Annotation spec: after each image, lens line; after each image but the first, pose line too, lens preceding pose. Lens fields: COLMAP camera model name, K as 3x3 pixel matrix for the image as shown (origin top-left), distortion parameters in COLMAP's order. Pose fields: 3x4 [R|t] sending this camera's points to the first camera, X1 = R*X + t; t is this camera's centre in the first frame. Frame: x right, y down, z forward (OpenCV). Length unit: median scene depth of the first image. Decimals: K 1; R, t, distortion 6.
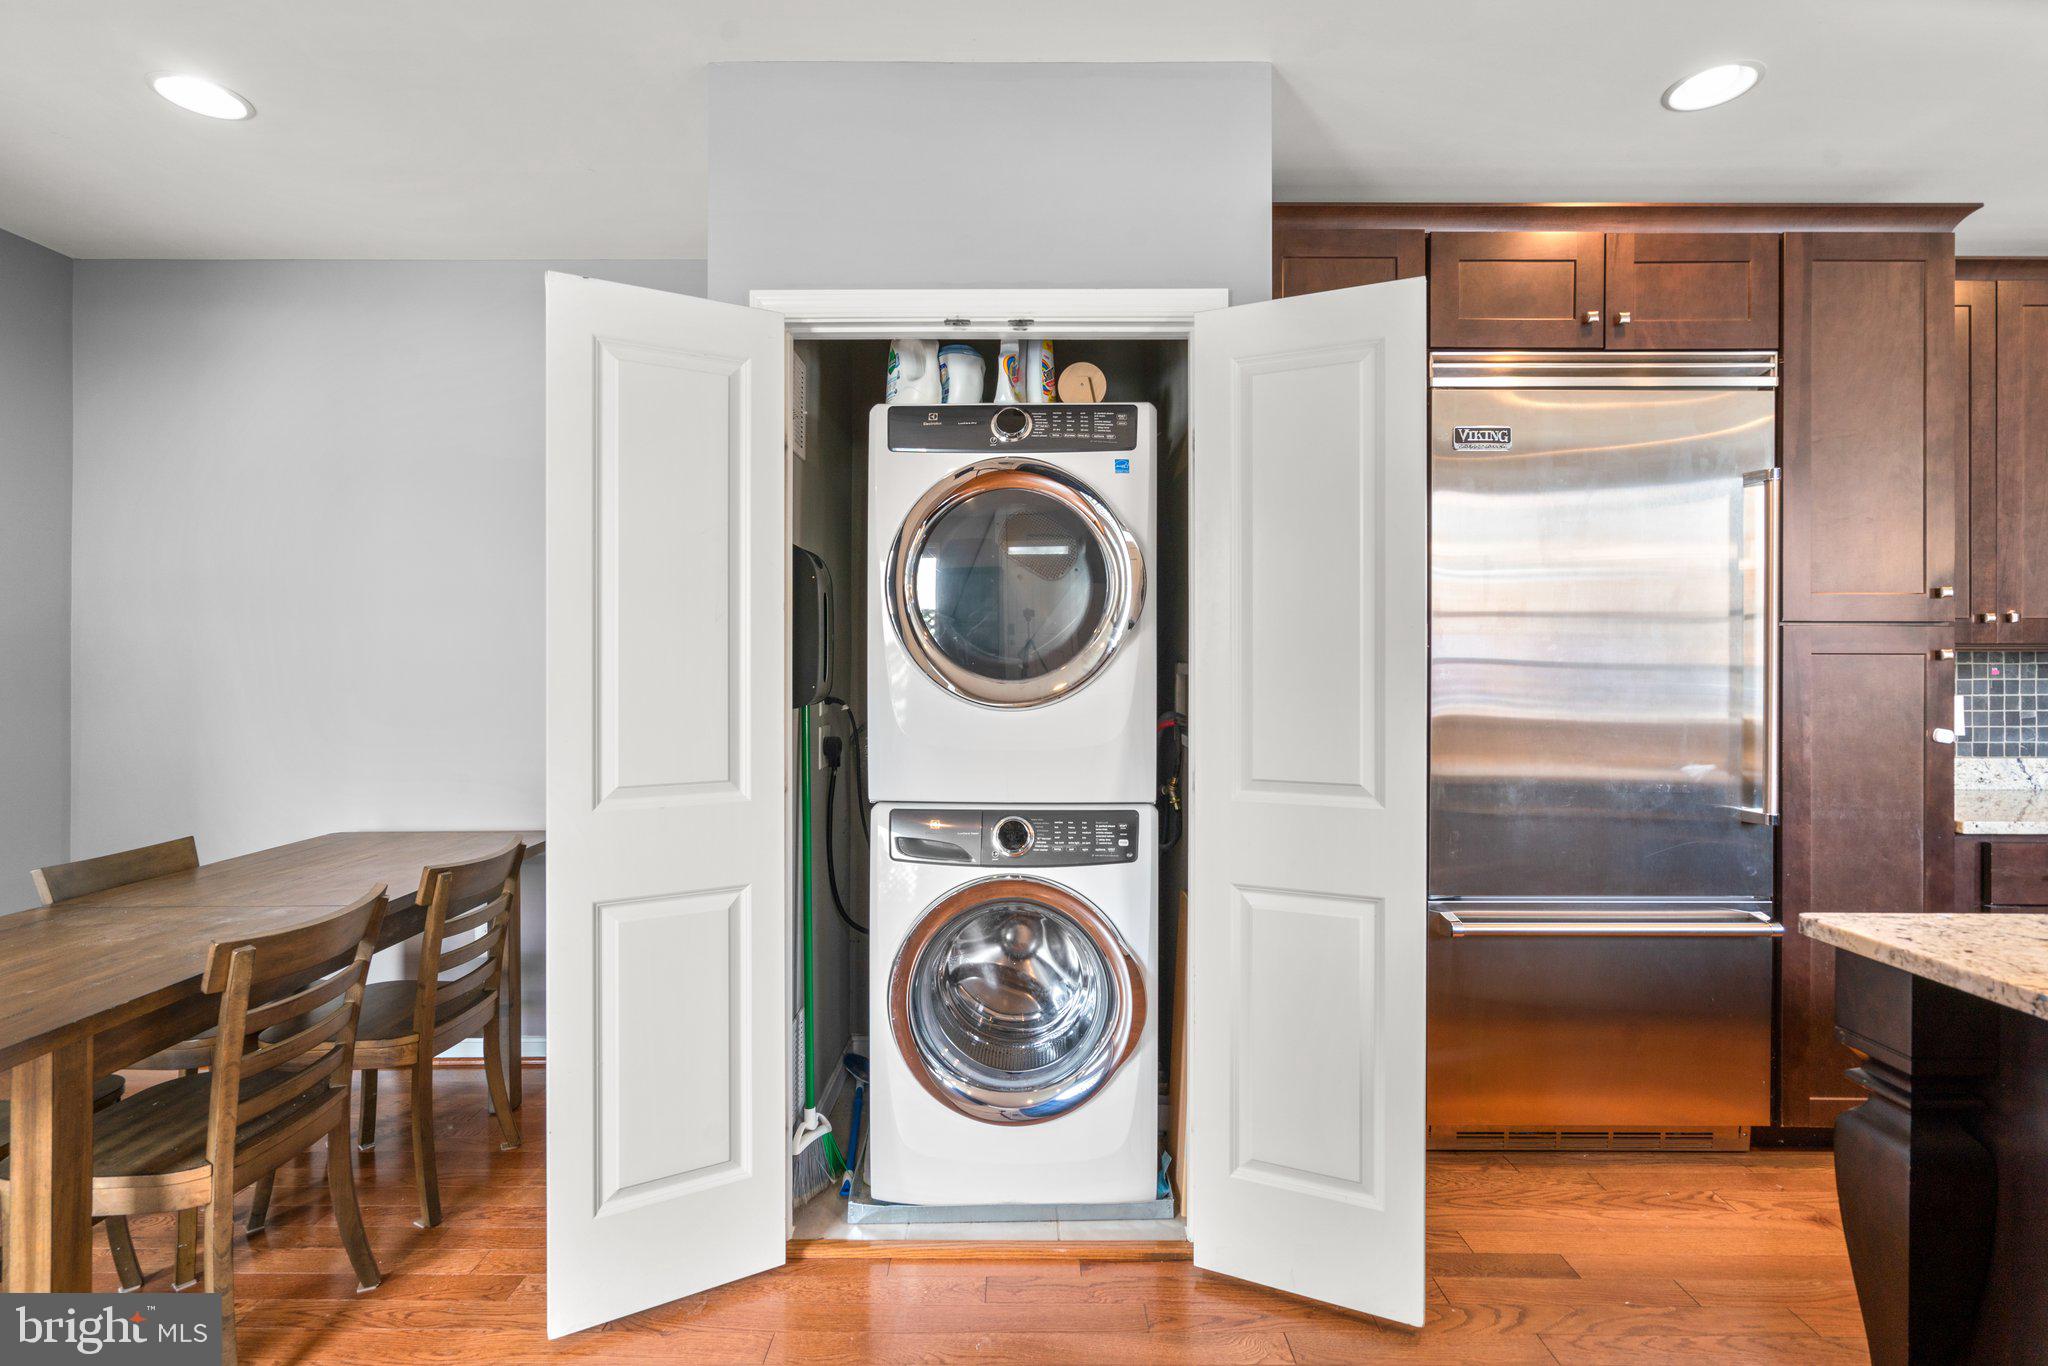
lens RADIAL K [[937.2, 0, 1019.1], [0, 937.2, 662.7], [0, 0, 1]] dist [0.001791, 0.000808]
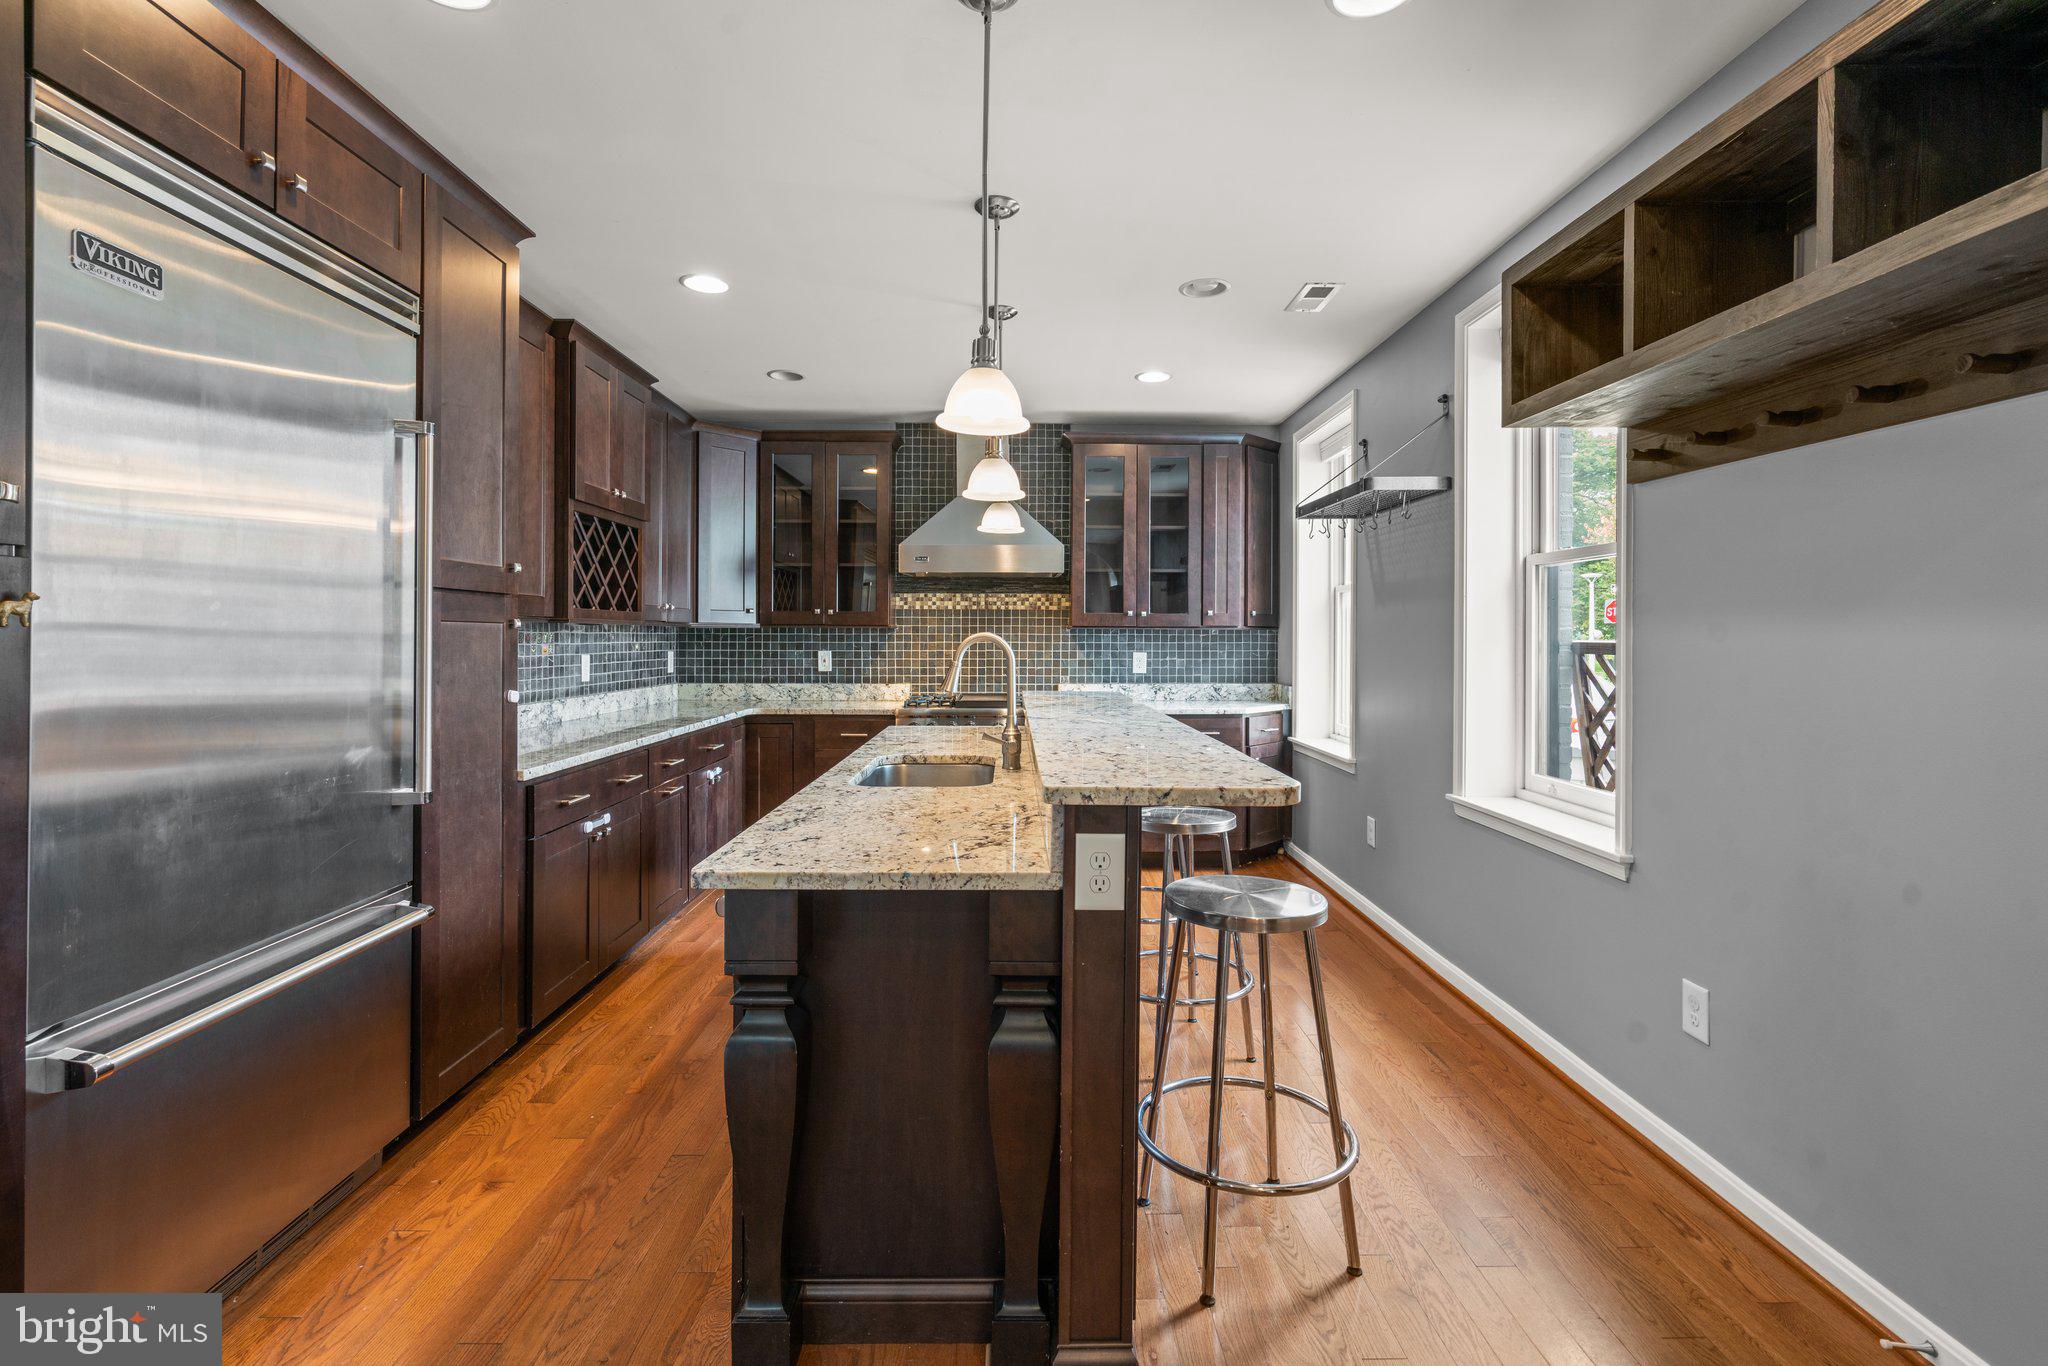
lens RADIAL K [[939.3, 0, 1025.6], [0, 939.3, 639.8], [0, 0, 1]] dist [-0.009405, 0.000470]
pose [[-0.016461, -0.004215, 0.999856, -0.135170], [-0.005812, 0.999975, 0.004120, 0.003175], [-0.999848, -0.005744, -0.016485, 0.407993]]
